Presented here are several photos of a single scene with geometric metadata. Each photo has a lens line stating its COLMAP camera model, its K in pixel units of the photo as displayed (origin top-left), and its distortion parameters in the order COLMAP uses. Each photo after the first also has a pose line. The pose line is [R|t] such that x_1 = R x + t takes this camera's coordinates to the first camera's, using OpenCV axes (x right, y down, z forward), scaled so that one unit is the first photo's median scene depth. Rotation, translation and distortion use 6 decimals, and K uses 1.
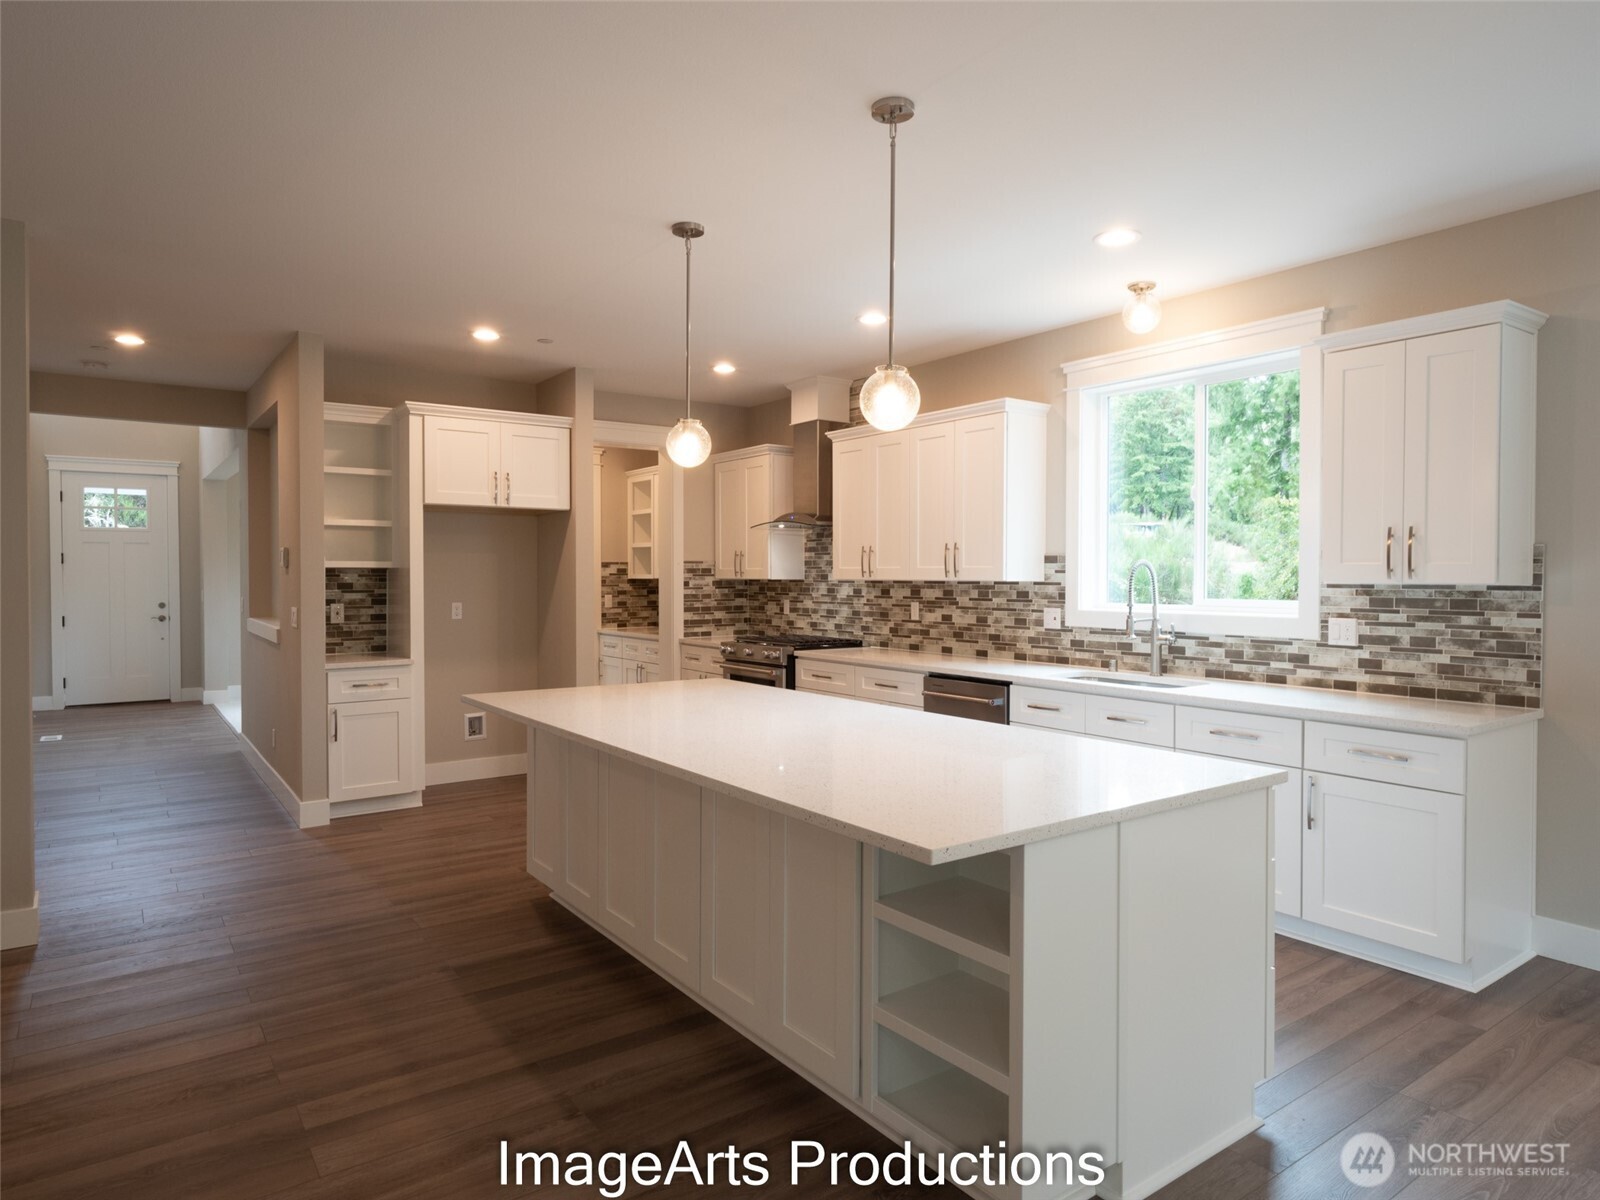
lens RADIAL K [[991.6, 0, 800.6], [0, 991.6, 594.4], [0, 0, 1]] dist [-0.000116, -0.000067]
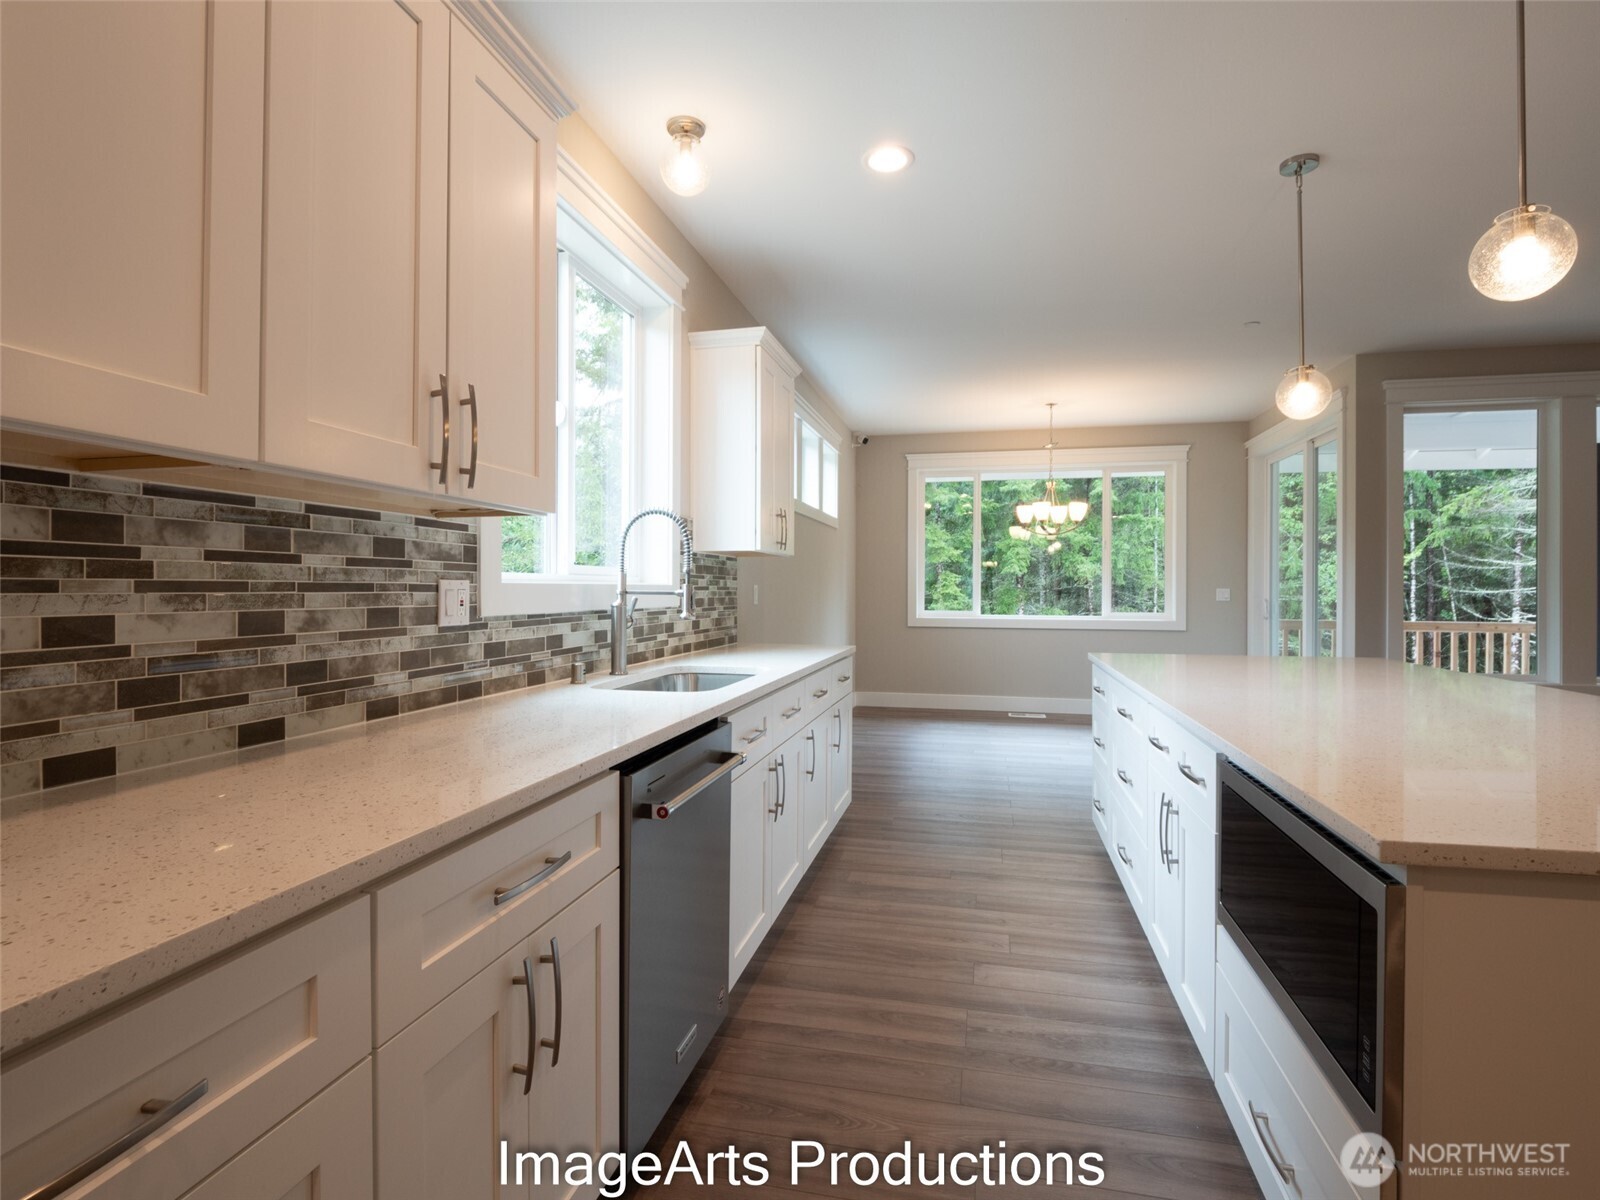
lens RADIAL K [[772.6, 0, 802.0], [0, 772.6, 591.3], [0, 0, 1]] dist [-0.001078, -0.000171]
pose [[-0.652220, -0.005750, 0.758008, -0.114879], [0.011380, 0.999784, 0.017375, 0.014406], [-0.757944, 0.019958, -0.652014, 1.096645]]
